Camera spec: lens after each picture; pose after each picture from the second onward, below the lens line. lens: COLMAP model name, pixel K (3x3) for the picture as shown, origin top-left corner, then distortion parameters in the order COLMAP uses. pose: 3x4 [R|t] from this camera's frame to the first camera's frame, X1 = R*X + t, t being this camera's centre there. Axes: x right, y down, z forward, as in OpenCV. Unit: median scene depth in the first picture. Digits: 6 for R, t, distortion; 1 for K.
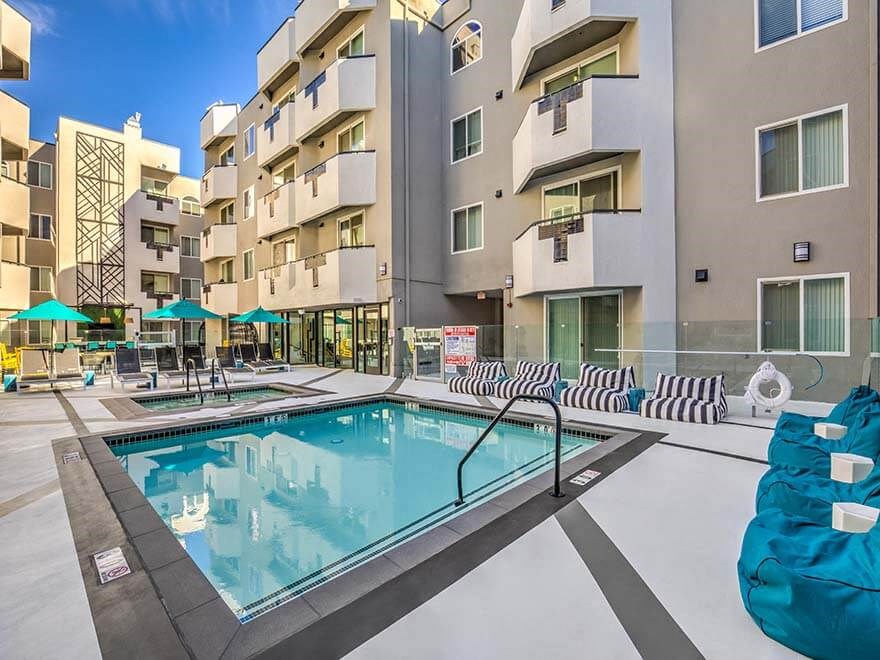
lens RADIAL K [[415.2, 0, 444.2], [0, 415.2, 333.9], [0, 0, 1]] dist [-0.016090, 0.000086]
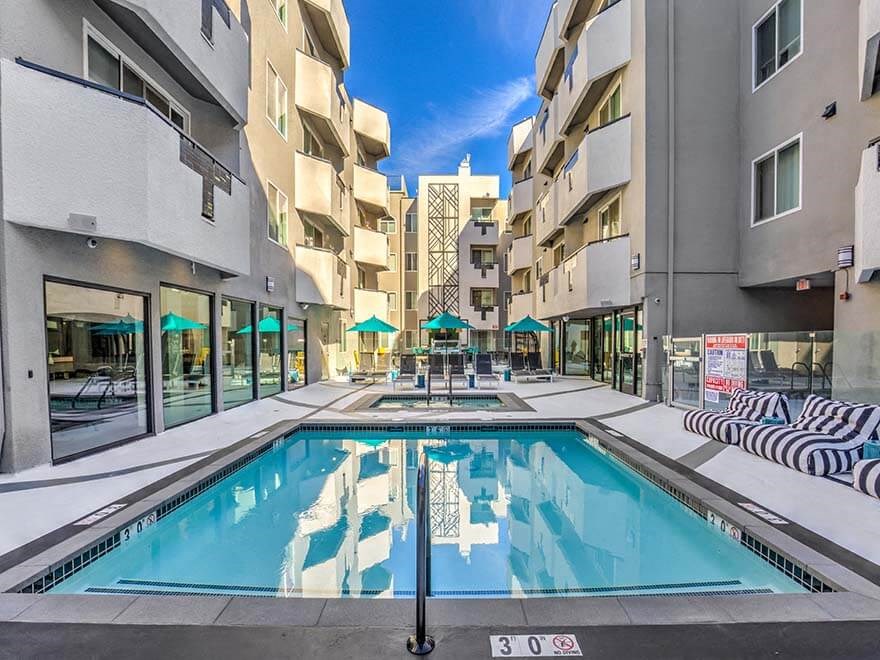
lens RADIAL K [[425.5, 0, 440.4], [0, 425.5, 354.6], [0, 0, 1]] dist [-0.019639, -0.000252]
pose [[0.682854, 0.027877, -0.730022, 0.113391], [-0.005029, 0.999427, 0.033460, -0.003169], [0.730537, -0.019177, 0.682604, 0.104090]]
